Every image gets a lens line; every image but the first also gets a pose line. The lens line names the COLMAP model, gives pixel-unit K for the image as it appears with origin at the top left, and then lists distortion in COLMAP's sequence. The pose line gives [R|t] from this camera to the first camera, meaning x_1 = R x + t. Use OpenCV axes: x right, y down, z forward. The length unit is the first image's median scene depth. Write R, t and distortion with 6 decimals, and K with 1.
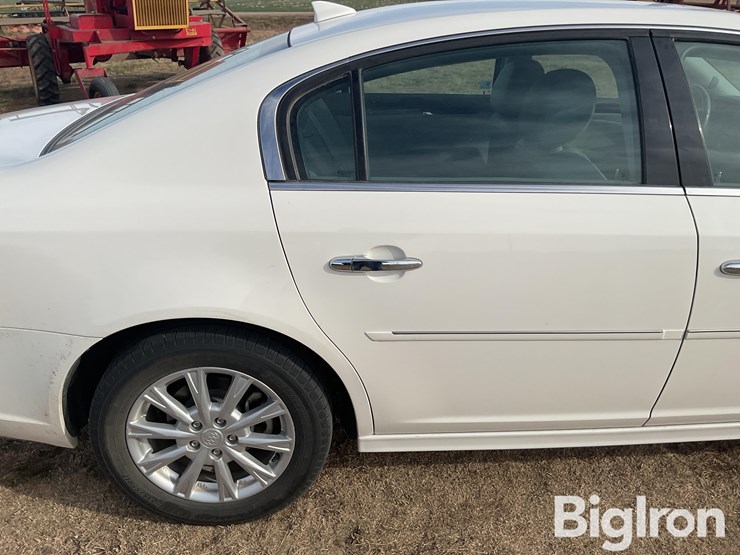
lens RADIAL K [[615.7, 0, 365.3], [0, 615.7, 270.7], [0, 0, 1]] dist [0.053393, -0.107723]
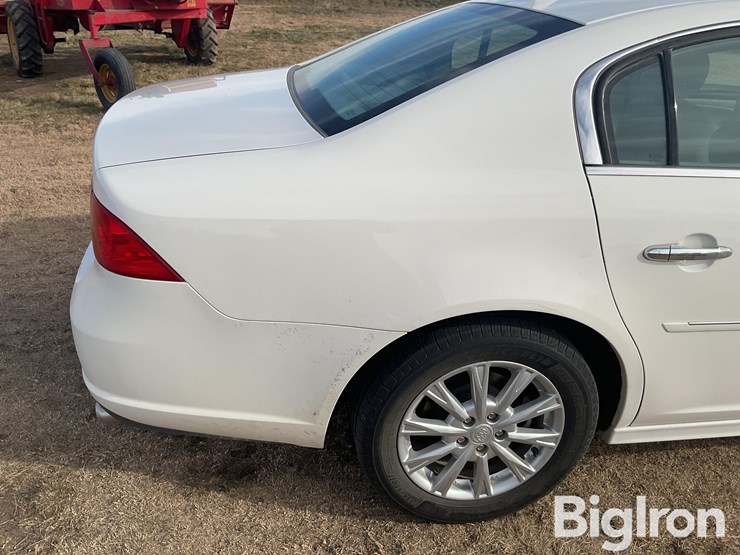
lens RADIAL K [[615.7, 0, 364.8], [0, 615.7, 271.8], [0, 0, 1]] dist [0.053393, -0.107723]
pose [[0.995344, -0.004267, 0.096289, -0.501595], [0.001208, 0.999493, 0.031807, -0.010973], [-0.096376, -0.031543, 0.994845, 0.070025]]
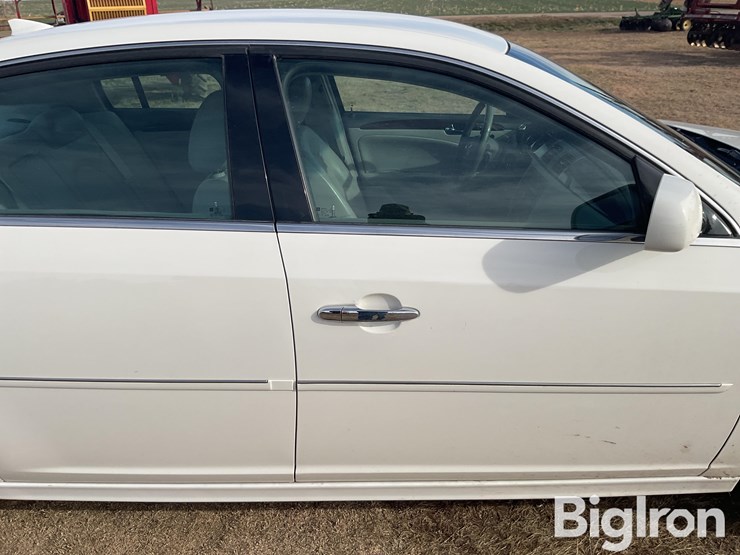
lens RADIAL K [[615.7, 0, 368.8], [0, 615.7, 275.8], [0, 0, 1]] dist [0.053393, -0.107723]
pose [[0.997705, 0.015407, -0.065929, 0.626771], [-0.015583, 0.999876, -0.002155, -0.052020], [0.065888, 0.003178, 0.997822, 0.107031]]
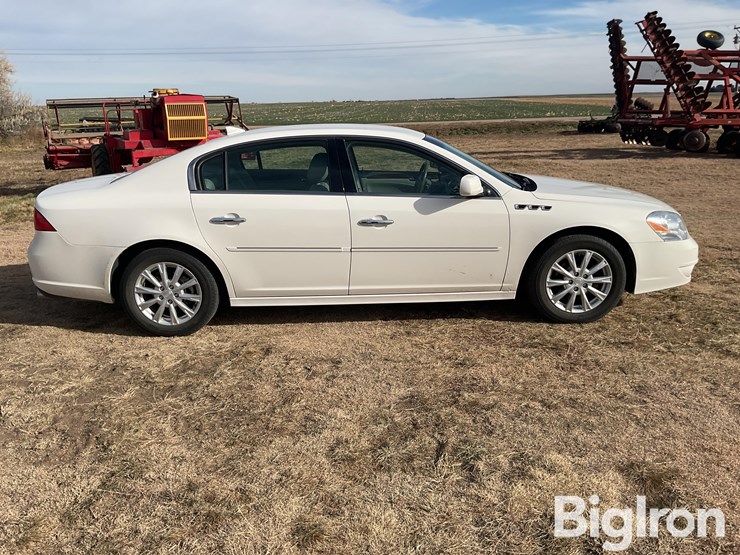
lens RADIAL K [[615.7, 0, 375.0], [0, 615.7, 275.8], [0, 0, 1]] dist [0.053393, -0.107723]
pose [[0.999088, -0.003830, -0.042522, 0.669906], [-0.002726, 0.988212, -0.153067, 0.556981], [0.042607, 0.153044, 0.987300, -1.392615]]
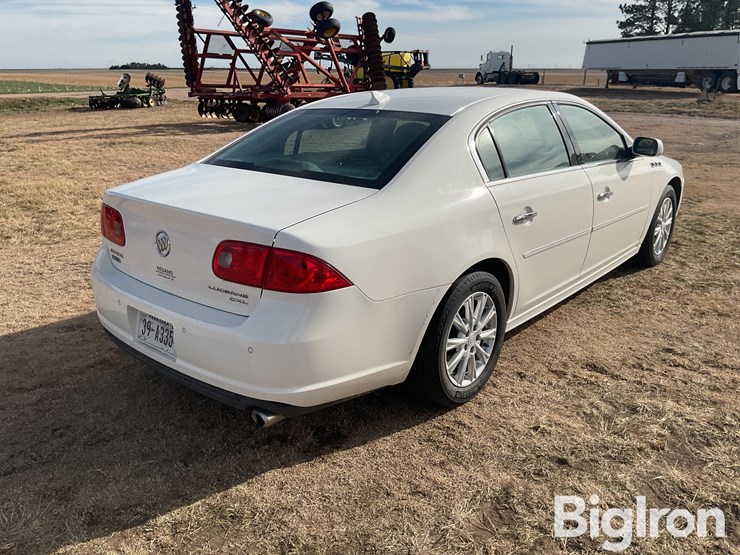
lens RADIAL K [[615.7, 0, 366.5], [0, 615.7, 274.7], [0, 0, 1]] dist [0.053393, -0.107723]
pose [[0.698062, -0.216619, 0.682485, -1.509127], [0.292801, 0.956165, 0.004000, 0.009013], [-0.653435, 0.197040, 0.730888, -0.077182]]
